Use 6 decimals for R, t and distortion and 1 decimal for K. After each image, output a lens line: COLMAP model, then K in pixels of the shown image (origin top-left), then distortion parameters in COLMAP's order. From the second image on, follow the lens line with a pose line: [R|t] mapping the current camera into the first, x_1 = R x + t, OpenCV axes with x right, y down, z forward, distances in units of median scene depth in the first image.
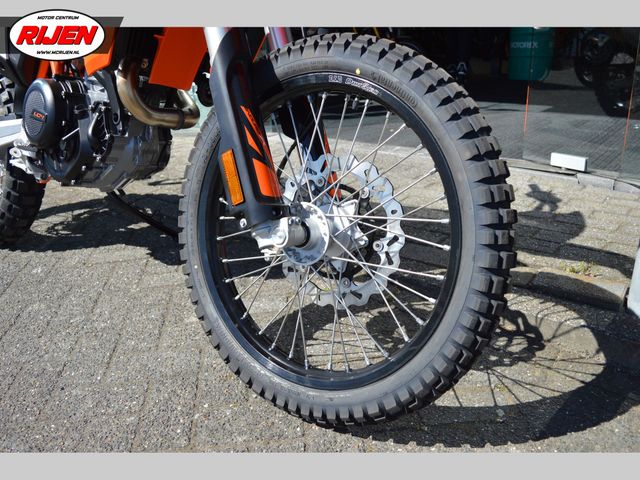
lens RADIAL K [[553.1, 0, 320.0], [0, 553.1, 240.0], [0, 0, 1]] dist [-0.082297, -0.000095]
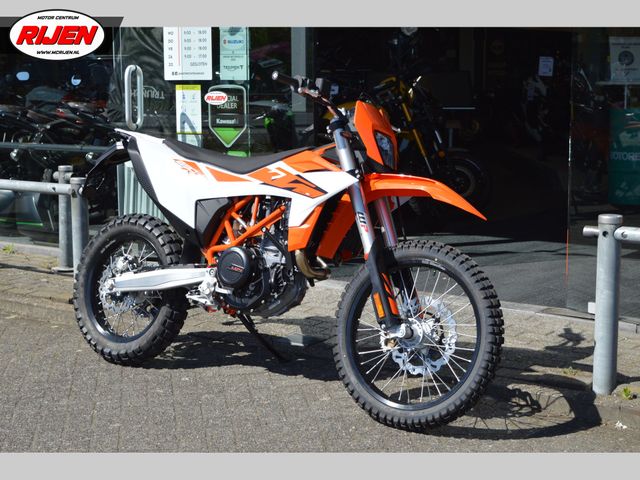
lens RADIAL K [[1169.7, 0, 320.0], [0, 1169.7, 240.0], [0, 0, 1]] dist [0.021230, 0.164360]
pose [[0.999280, 0.022065, 0.030861, -0.460711], [-0.014941, 0.976617, -0.214468, 0.538461], [-0.034872, 0.213852, 0.976243, -3.051667]]
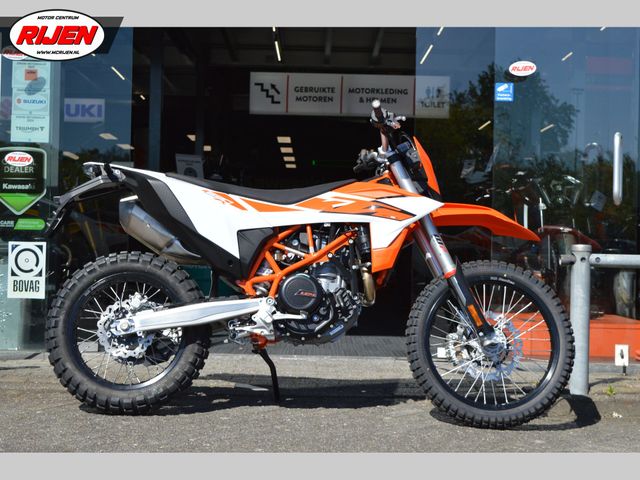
lens RADIAL K [[1231.4, 0, 320.0], [0, 1231.4, 240.0], [0, 0, 1]] dist [0.020727, 0.085621]
pose [[0.775092, 0.055909, 0.629370, -3.519293], [0.176801, 0.937097, -0.300983, 0.922529], [-0.606608, 0.344563, 0.716452, -2.169304]]
